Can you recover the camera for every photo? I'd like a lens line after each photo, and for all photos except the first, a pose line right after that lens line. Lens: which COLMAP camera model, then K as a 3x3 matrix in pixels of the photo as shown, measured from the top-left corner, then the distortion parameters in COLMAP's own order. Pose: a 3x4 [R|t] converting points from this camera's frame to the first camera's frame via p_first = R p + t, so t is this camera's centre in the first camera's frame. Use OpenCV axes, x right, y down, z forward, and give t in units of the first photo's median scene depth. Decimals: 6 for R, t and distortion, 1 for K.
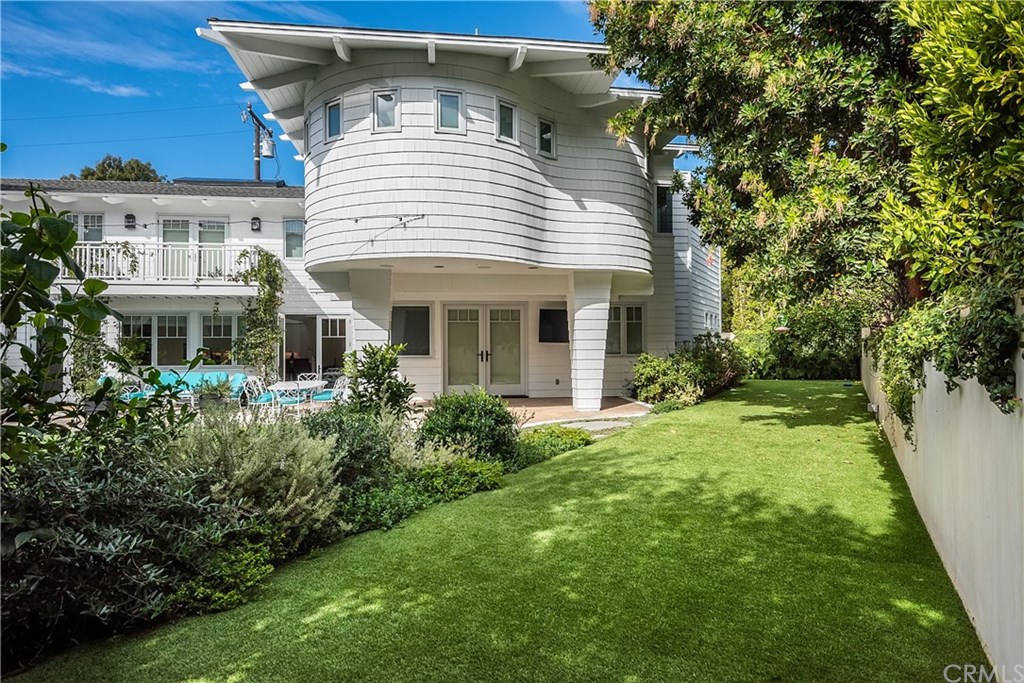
lens RADIAL K [[580.5, 0, 514.8], [0, 580.5, 346.0], [0, 0, 1]] dist [-0.006087, -0.003382]
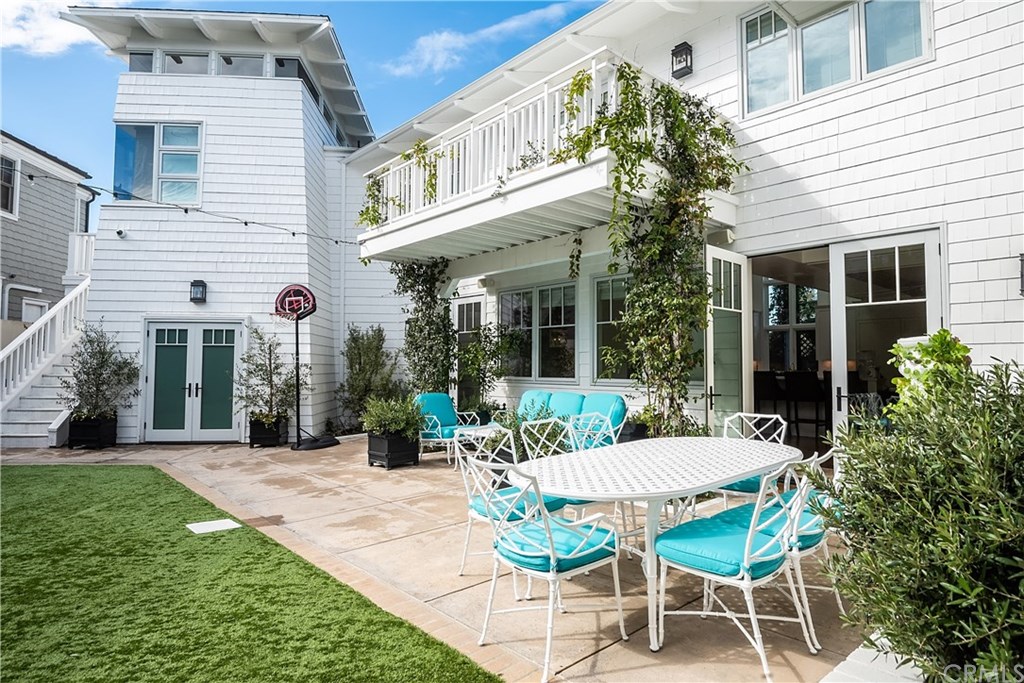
lens RADIAL K [[580.5, 0, 510.2], [0, 580.5, 345.8], [0, 0, 1]] dist [-0.006087, -0.003382]
pose [[0.547578, -0.019983, -0.836516, -0.174312], [0.000770, 0.999726, -0.023378, 0.018761], [0.836754, 0.012157, 0.547443, 0.733042]]
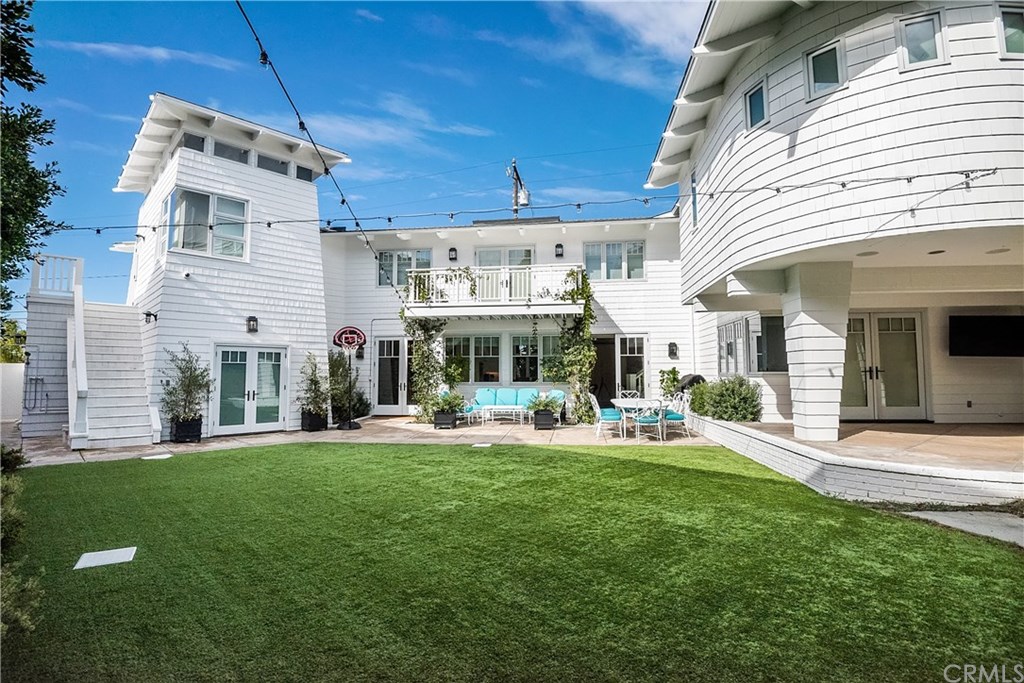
lens RADIAL K [[475.0, 0, 522.8], [0, 475.0, 346.3], [0, 0, 1]] dist [-0.009480, -0.008544]
pose [[0.963352, -0.011989, -0.267971, -0.313823], [-0.001797, 0.998690, -0.051144, 0.012823], [0.268233, 0.049752, 0.962069, 0.166829]]
